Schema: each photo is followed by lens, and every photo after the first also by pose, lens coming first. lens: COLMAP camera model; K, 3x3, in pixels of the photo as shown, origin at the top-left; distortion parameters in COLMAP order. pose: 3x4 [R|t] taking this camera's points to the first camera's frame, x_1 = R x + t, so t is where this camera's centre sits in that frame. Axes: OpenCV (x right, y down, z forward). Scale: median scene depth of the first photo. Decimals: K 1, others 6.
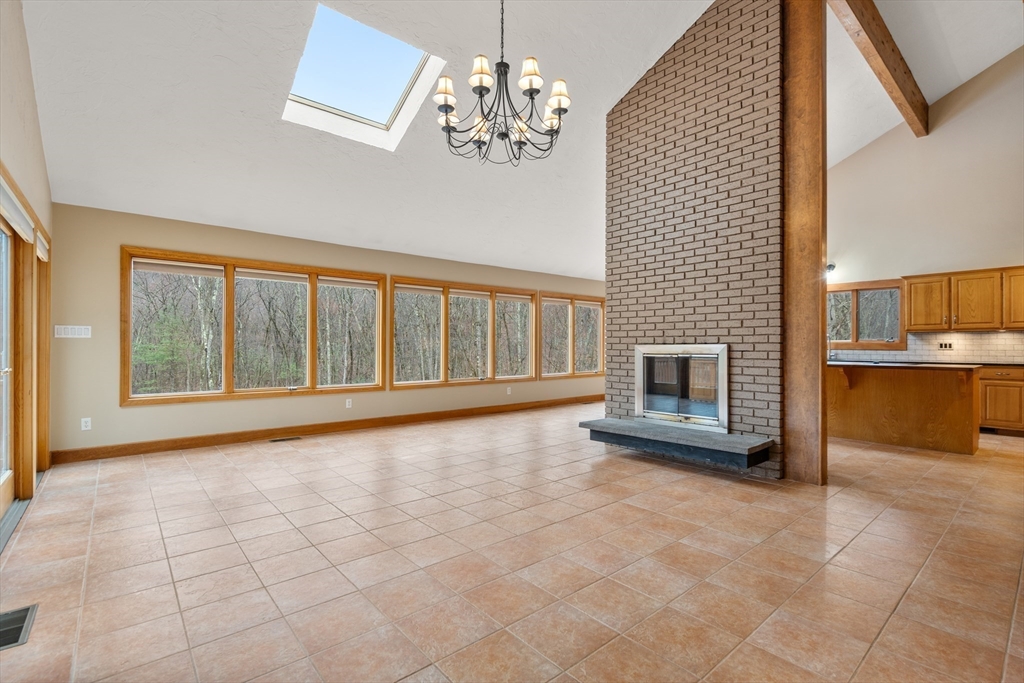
lens RADIAL K [[465.2, 0, 509.0], [0, 465.2, 346.0], [0, 0, 1]] dist [-0.000746, -0.000341]
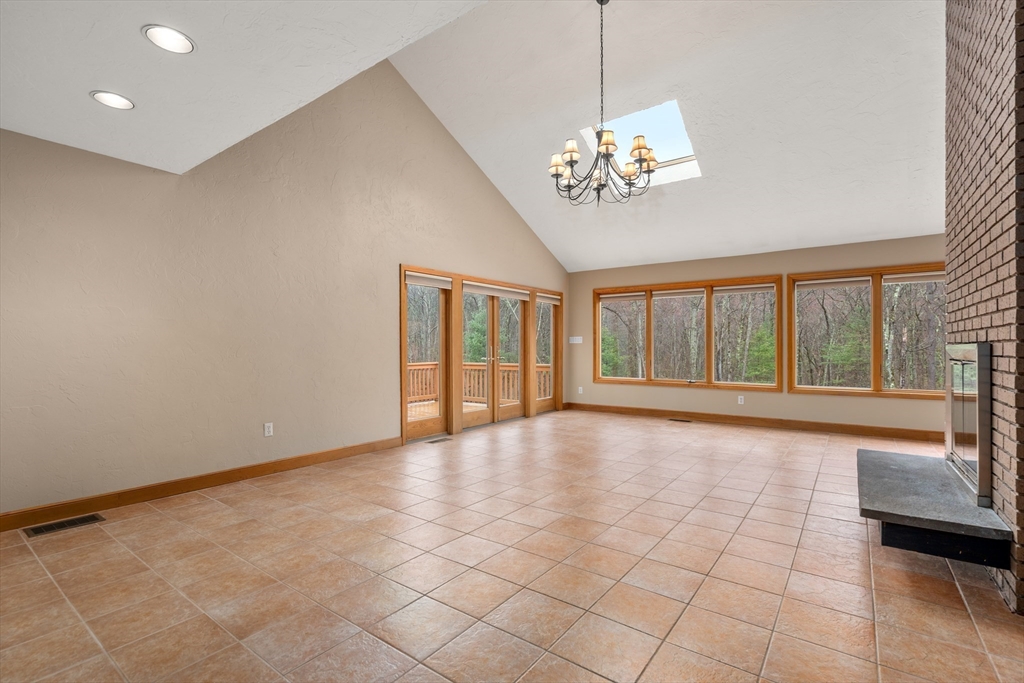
lens RADIAL K [[465.2, 0, 509.0], [0, 465.2, 346.0], [0, 0, 1]] dist [-0.000746, -0.000341]
pose [[0.230816, -0.004686, -0.972986, 0.771007], [0.002923, 0.999987, -0.004123, -0.000028], [0.972993, -0.001892, 0.230827, 0.288034]]
